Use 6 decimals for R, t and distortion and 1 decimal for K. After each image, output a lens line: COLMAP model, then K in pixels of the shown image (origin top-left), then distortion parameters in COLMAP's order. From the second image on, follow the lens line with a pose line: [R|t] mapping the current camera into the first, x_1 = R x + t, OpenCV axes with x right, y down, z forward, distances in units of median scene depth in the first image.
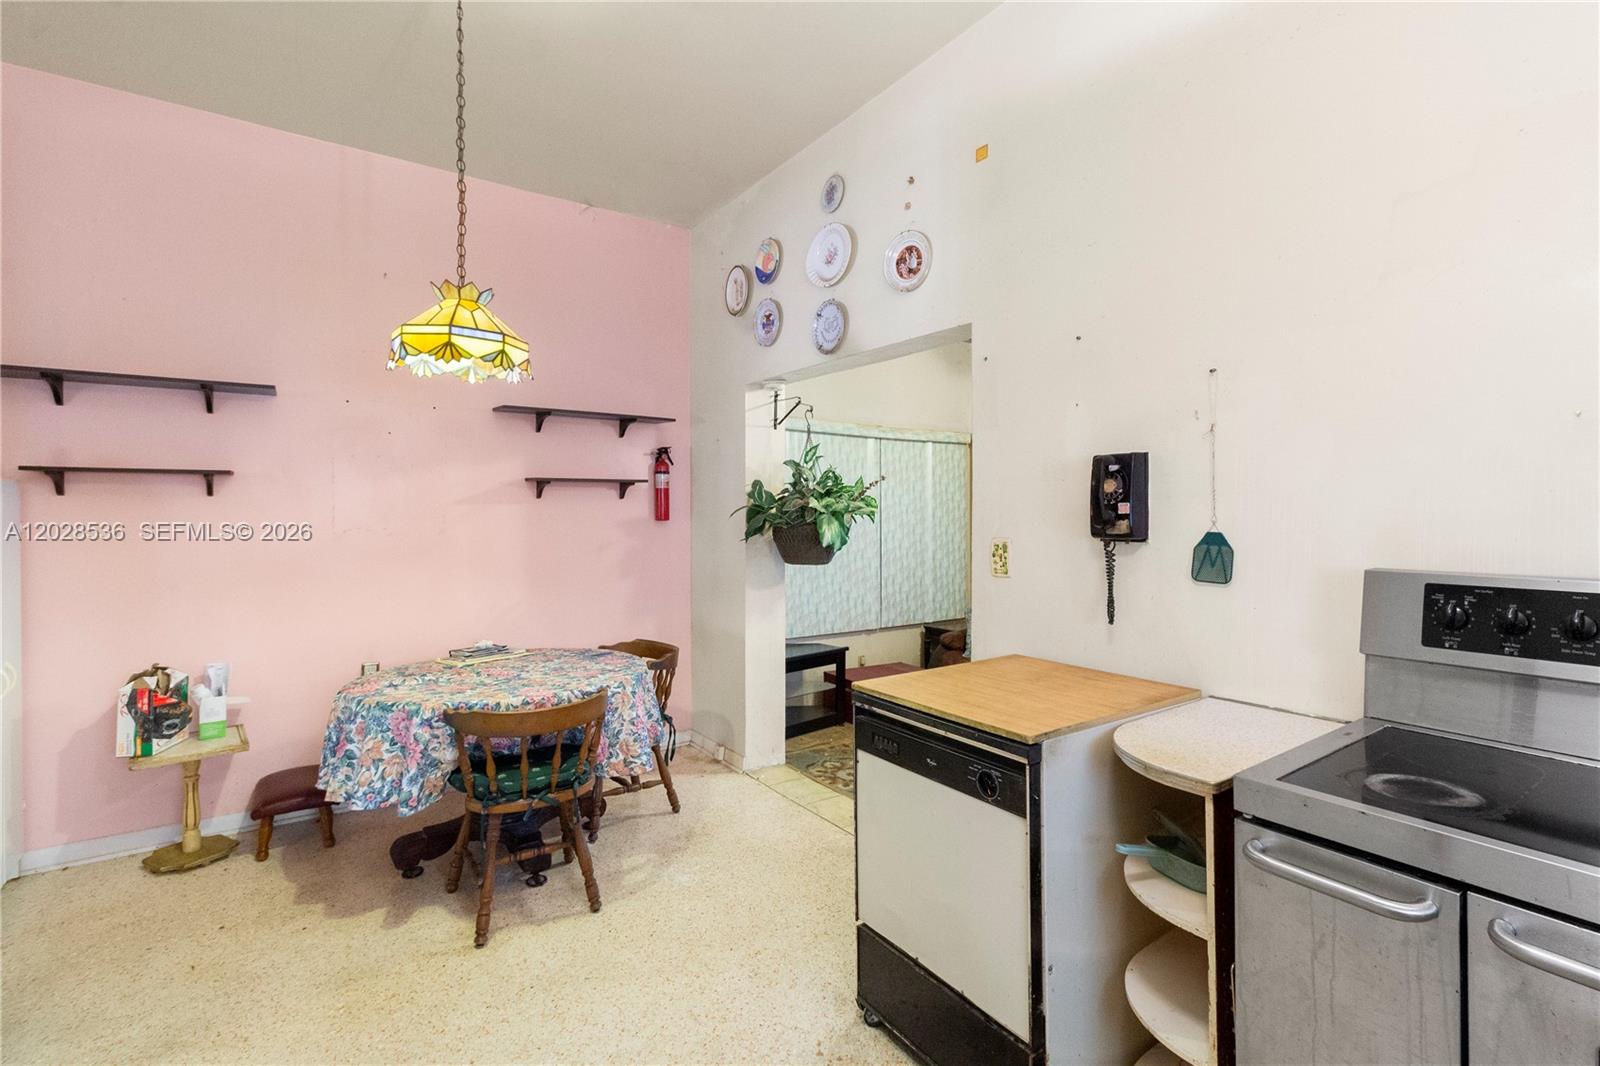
lens RADIAL K [[737.7, 0, 811.1], [0, 737.7, 511.3], [0, 0, 1]] dist [0.003774, 0.000711]
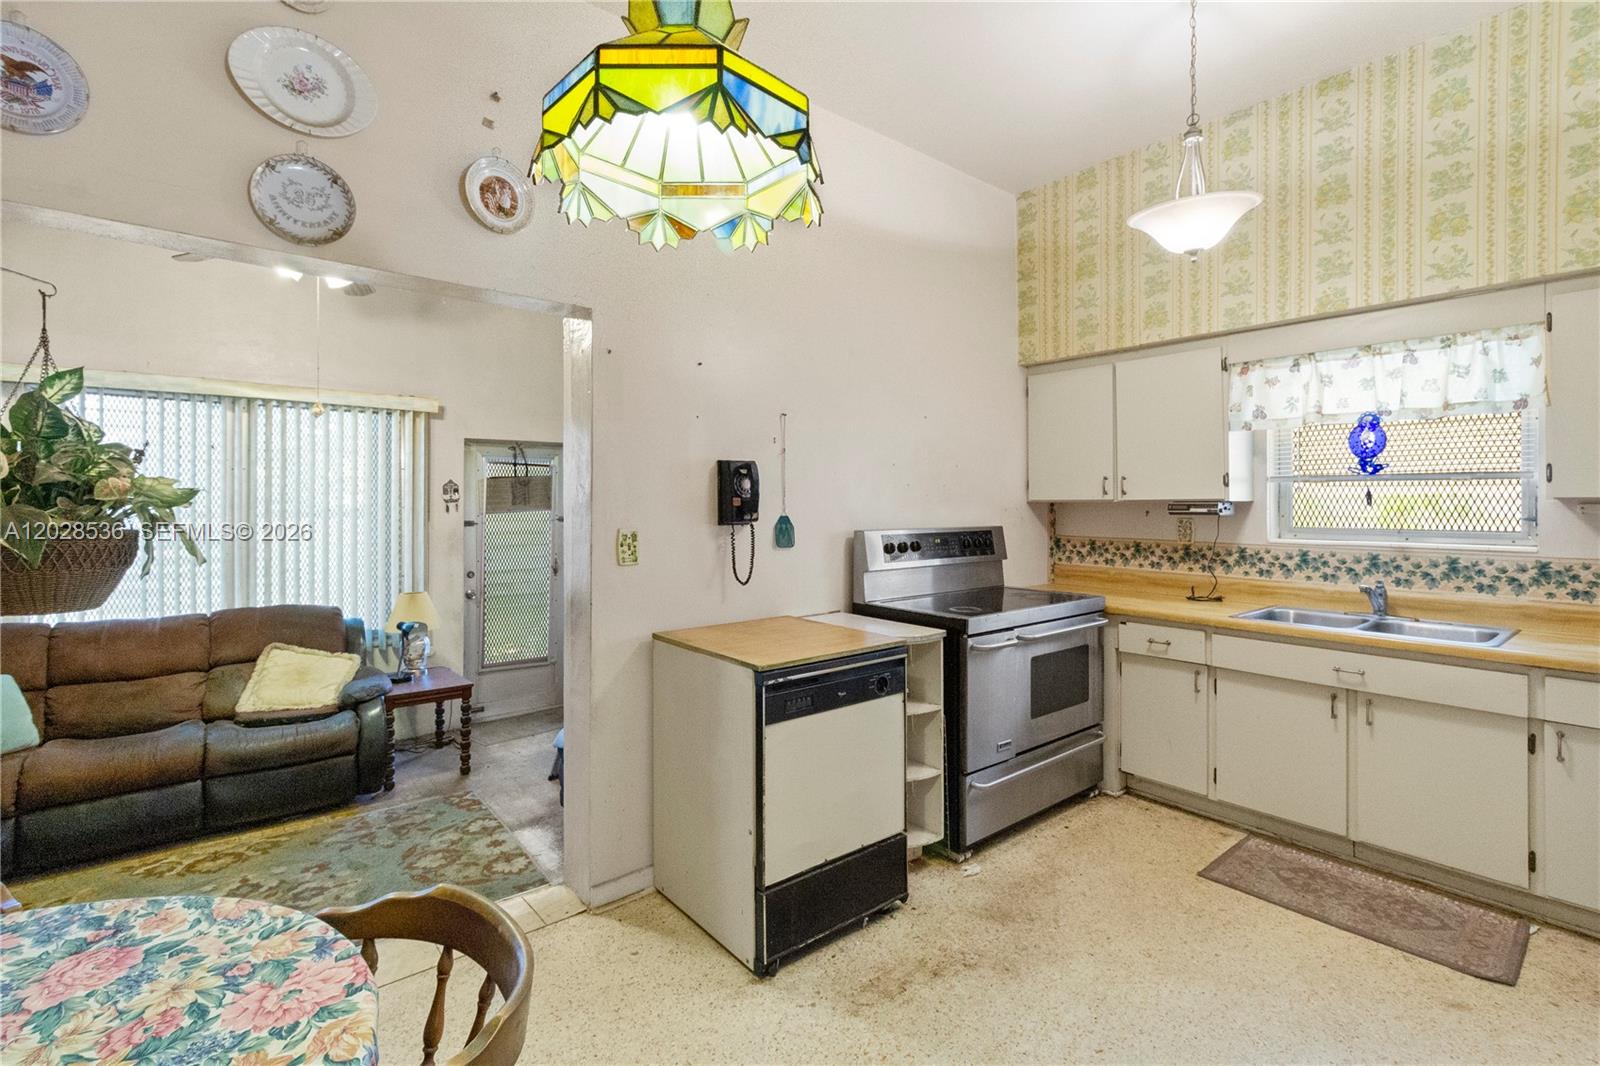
lens RADIAL K [[737.7, 0, 788.0], [0, 737.7, 508.2], [0, 0, 1]] dist [0.003774, 0.000711]
pose [[-0.073162, -0.000484, 0.997320, -0.629514], [0.003367, 0.999994, 0.000732, 0.006215], [-0.997314, 0.003412, -0.073160, 0.662961]]
